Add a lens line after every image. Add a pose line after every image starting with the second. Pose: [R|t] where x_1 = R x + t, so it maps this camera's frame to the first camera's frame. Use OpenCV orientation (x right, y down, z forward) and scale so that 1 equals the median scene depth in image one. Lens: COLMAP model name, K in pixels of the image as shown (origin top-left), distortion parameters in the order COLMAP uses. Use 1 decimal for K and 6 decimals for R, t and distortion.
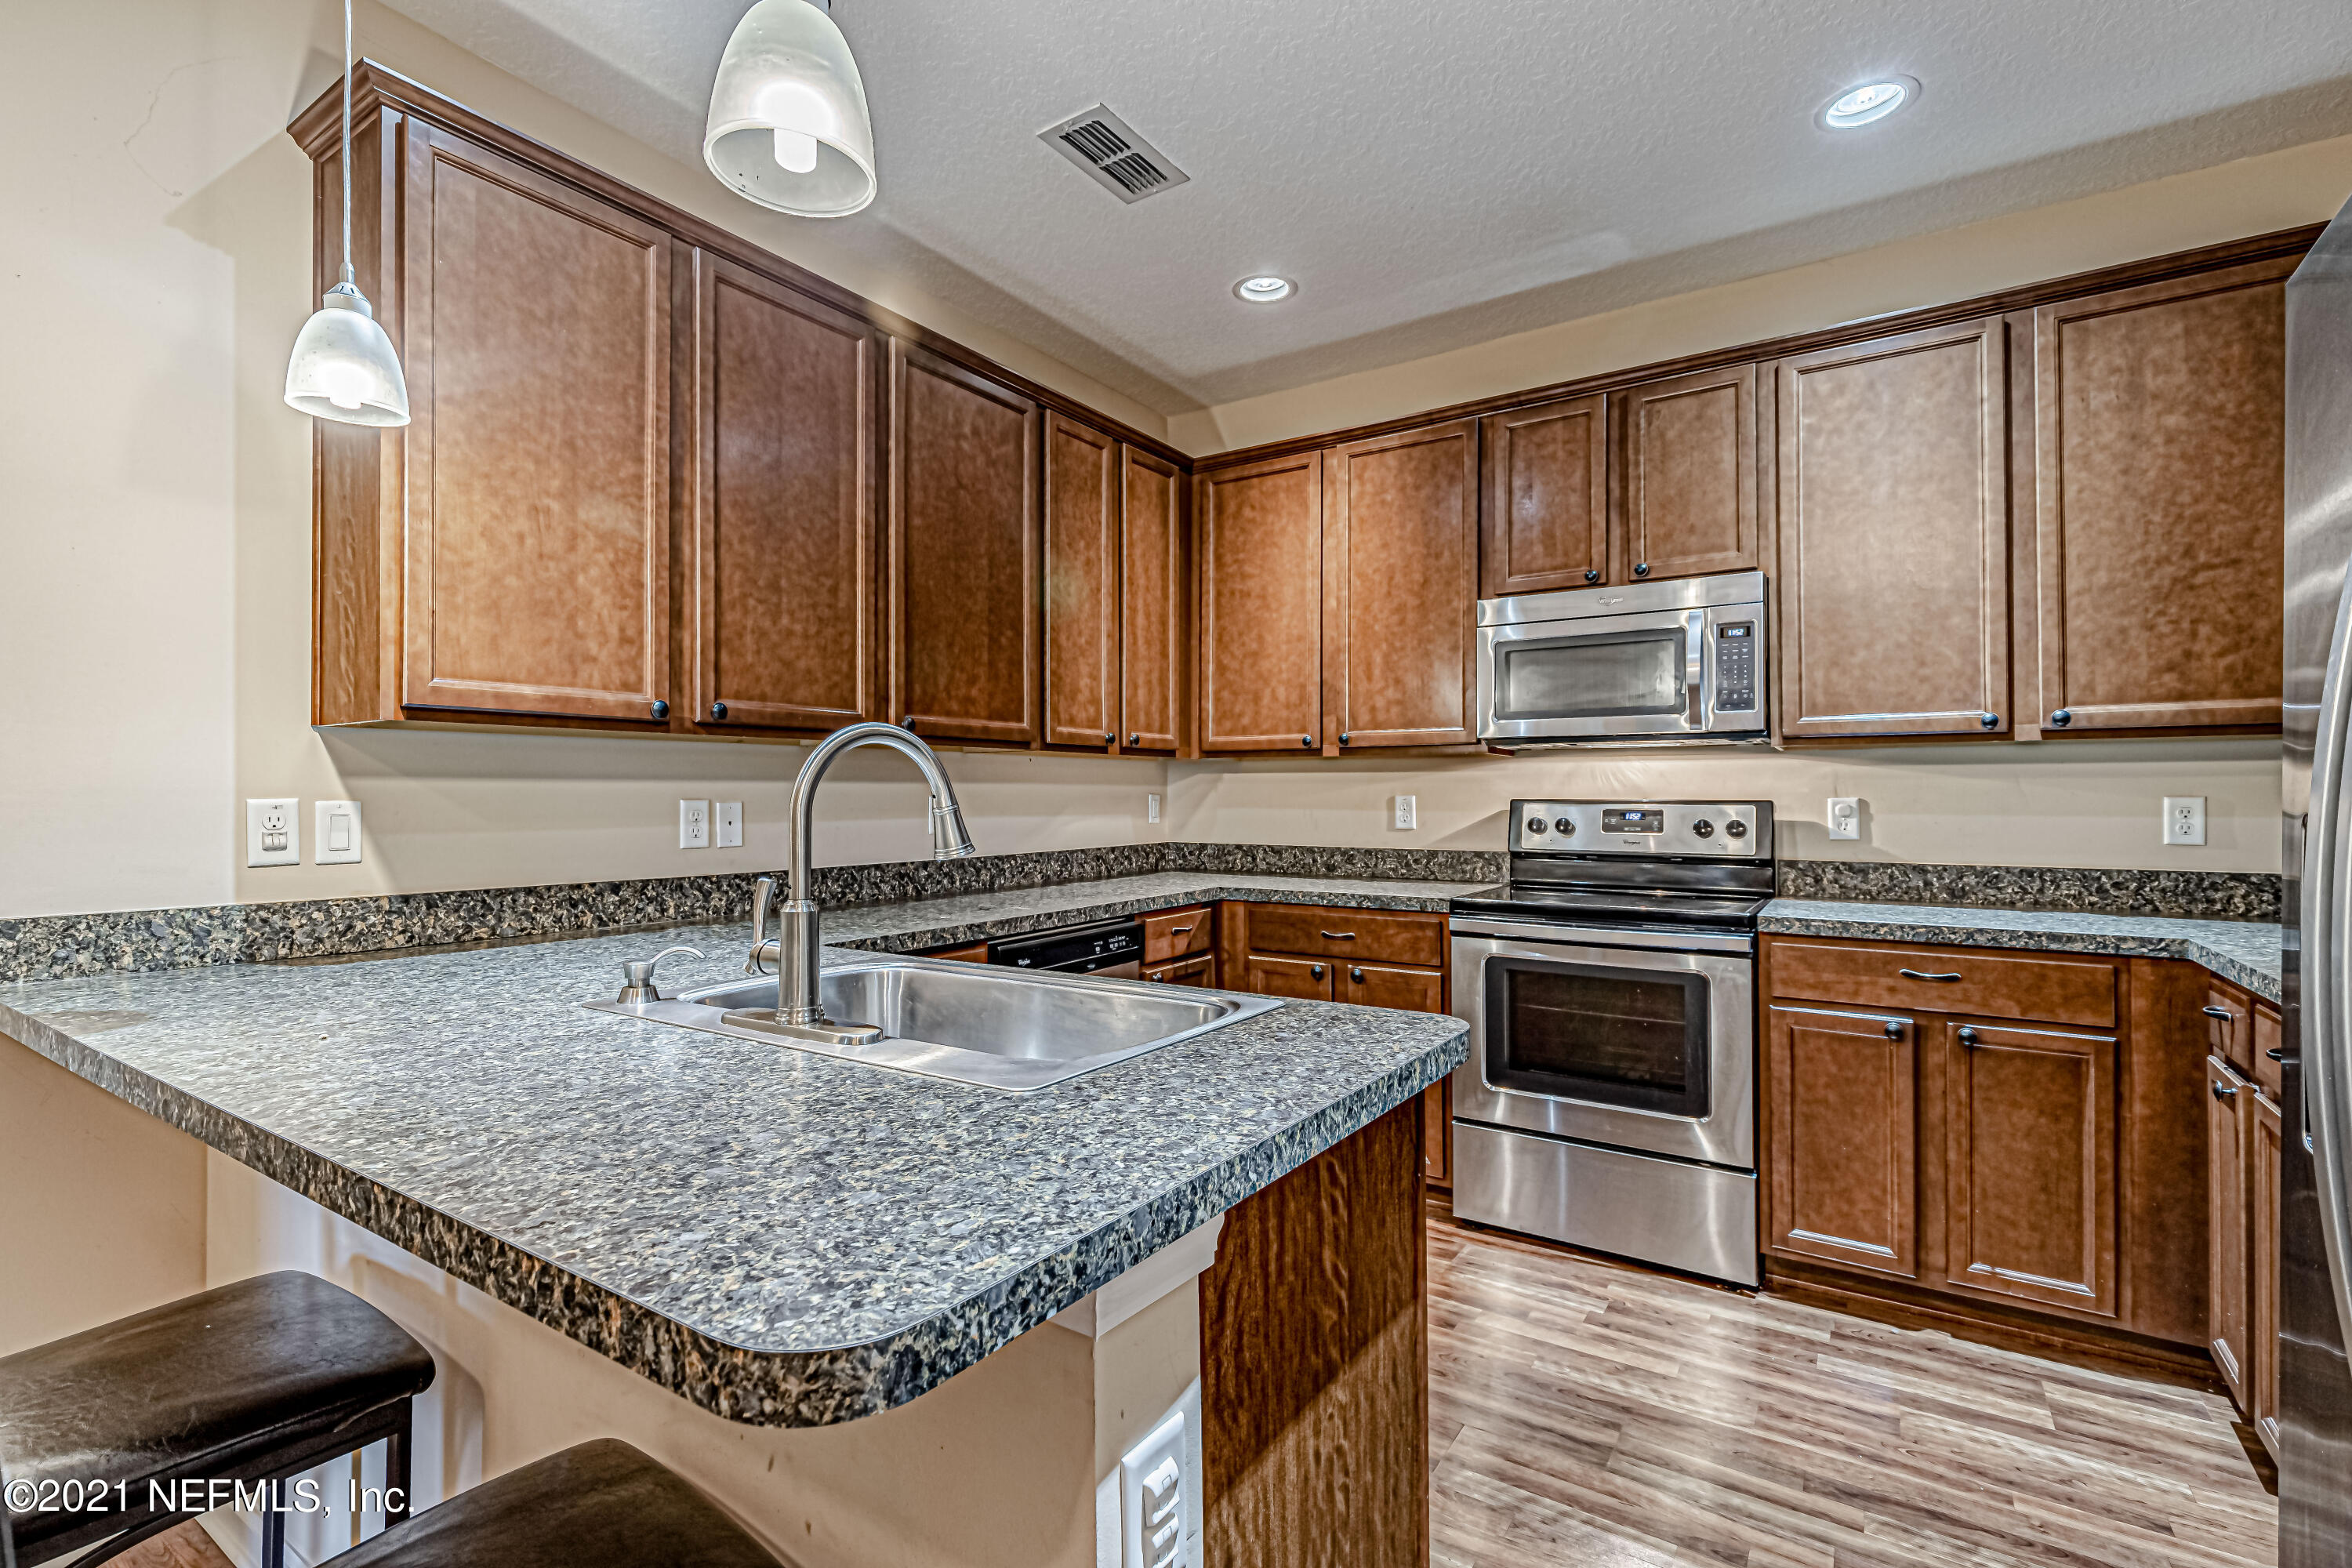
lens RADIAL K [[1058.6, 0, 1118.1], [0, 1058.6, 781.6], [0, 0, 1]] dist [0.006344, -0.001646]
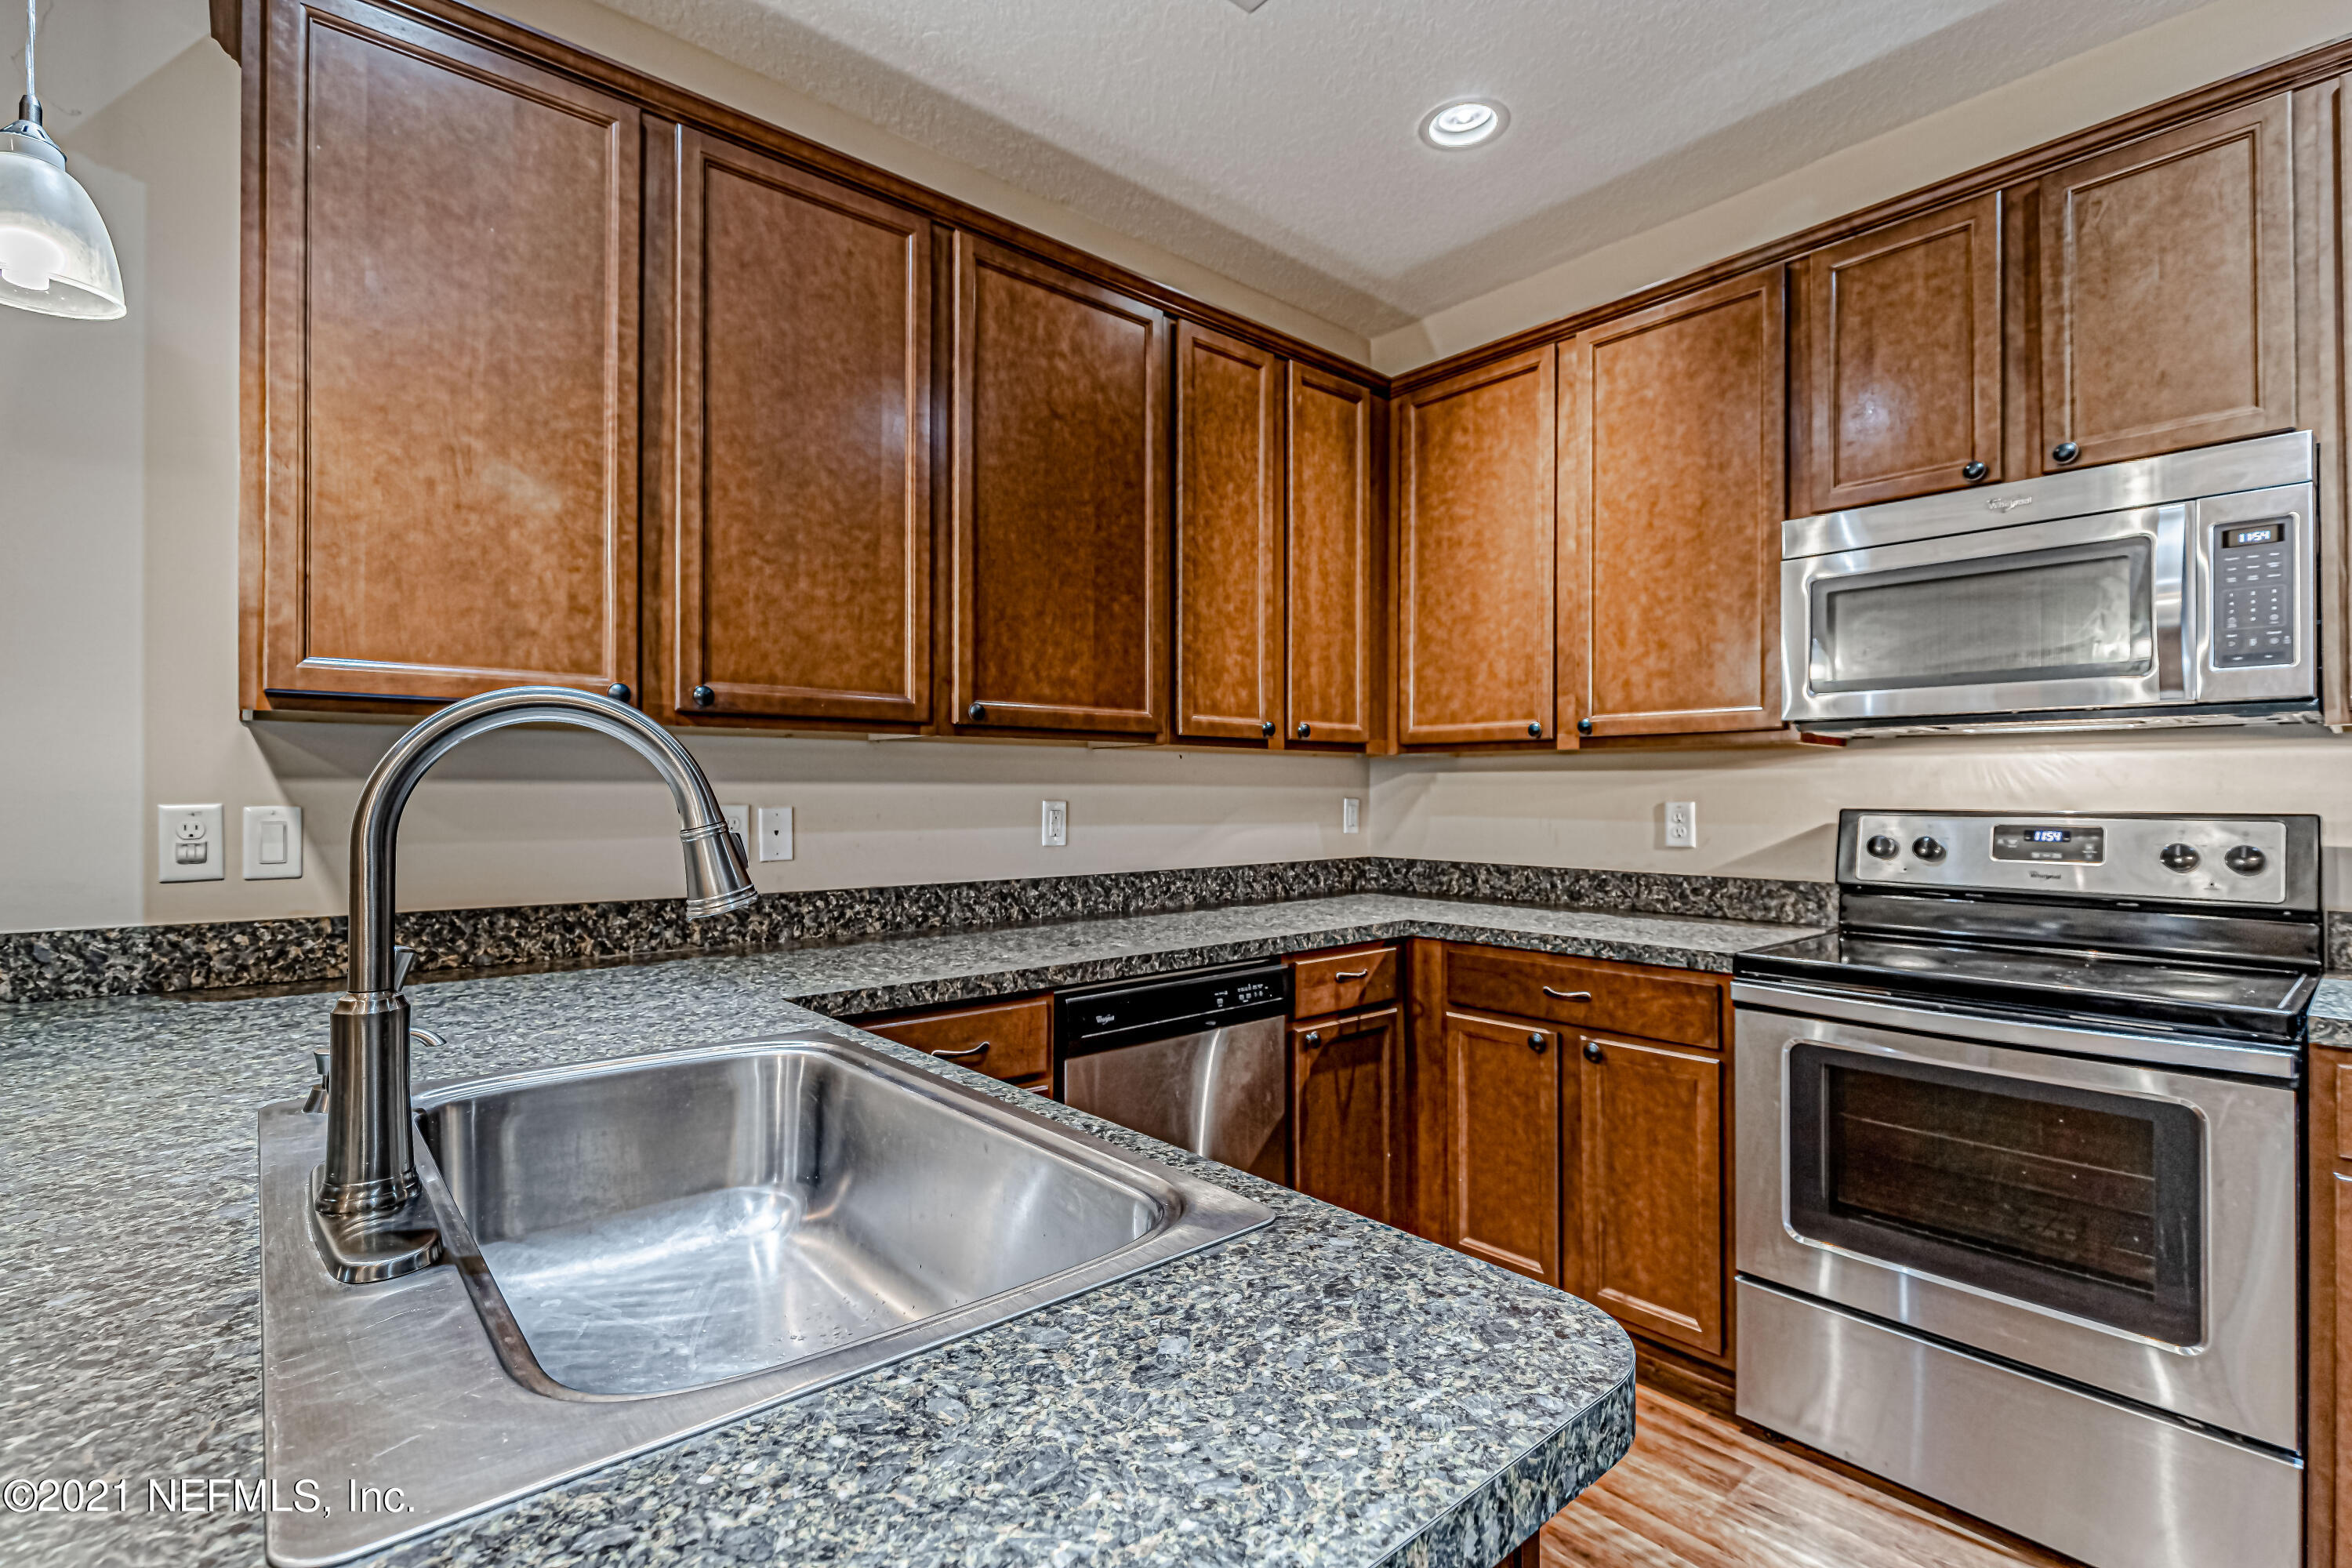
lens RADIAL K [[1058.6, 0, 1126.8], [0, 1058.6, 784.0], [0, 0, 1]] dist [0.006344, -0.001646]
pose [[0.967022, 0.000424, -0.254694, 0.128302], [0.000167, 0.999997, 0.002296, -0.001494], [0.254694, -0.002263, 0.967019, 0.276166]]
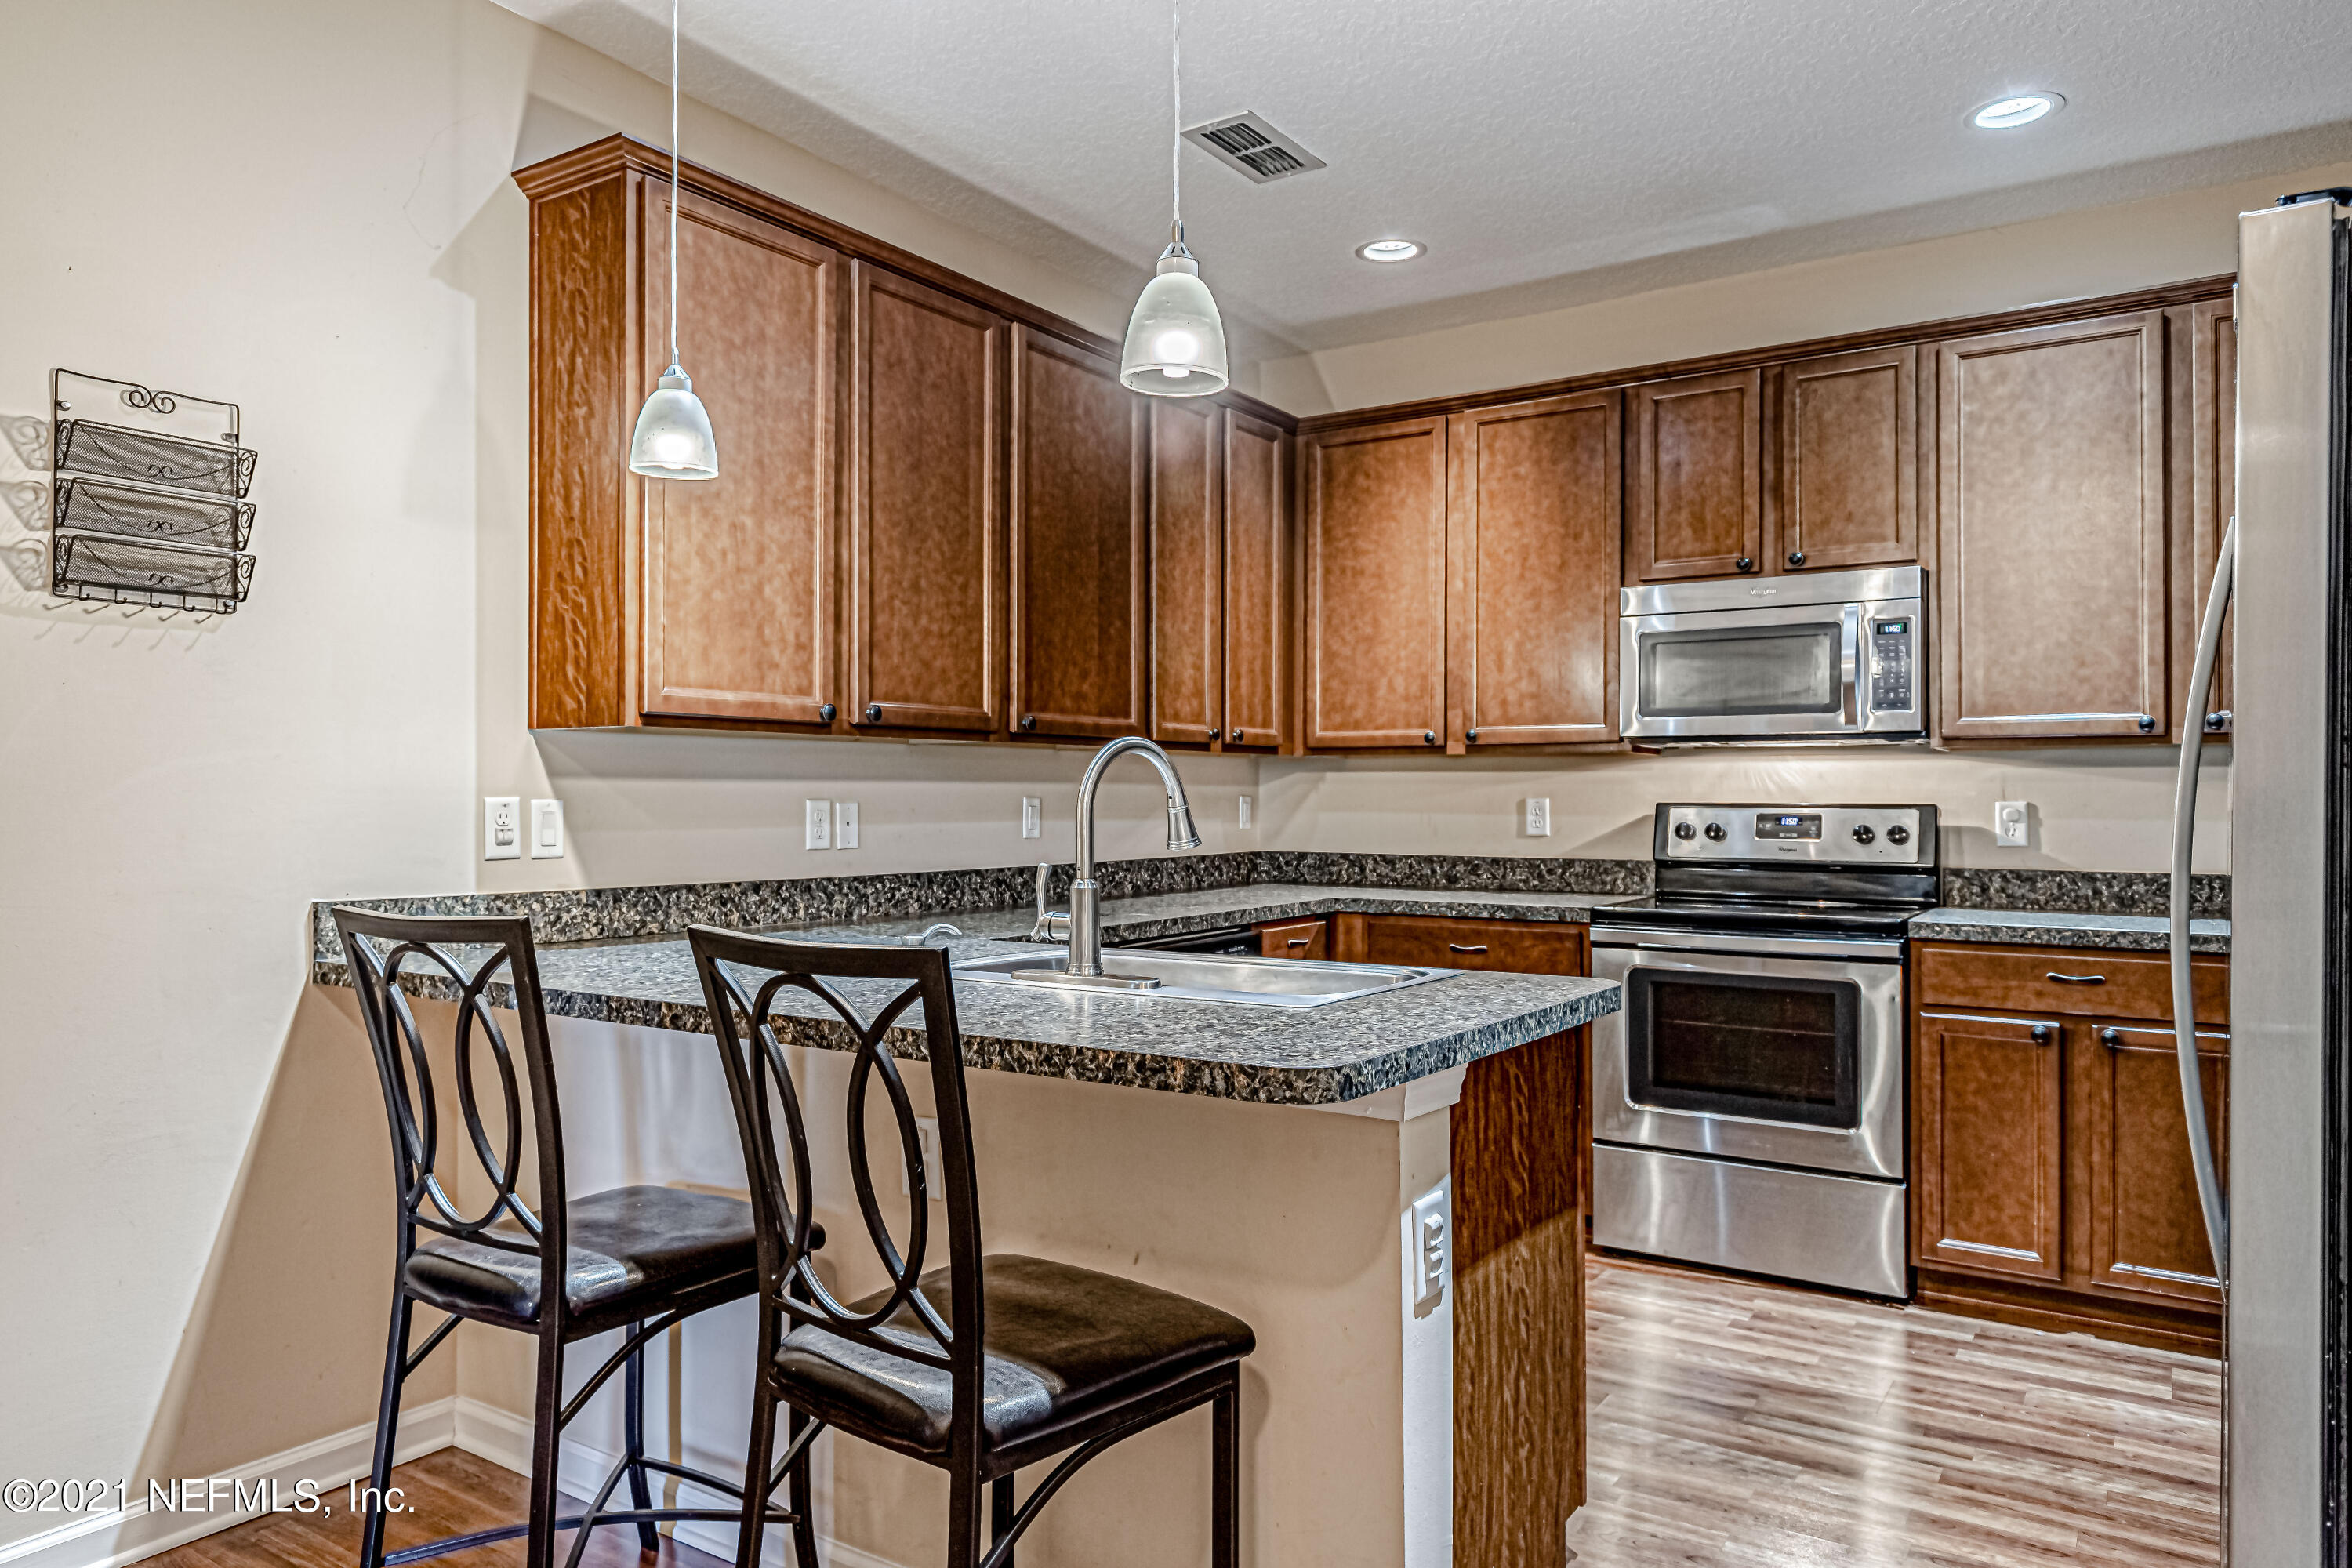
lens RADIAL K [[1488.0, 0, 1080.0], [0, 1488.0, 779.9], [0, 0, 1]] dist [0.007935, -0.002808]
pose [[0.999890, 0.002854, -0.014581, -0.144642], [-0.002834, 0.999995, 0.001369, -0.004181], [0.014585, -0.001328, 0.999893, -0.392914]]
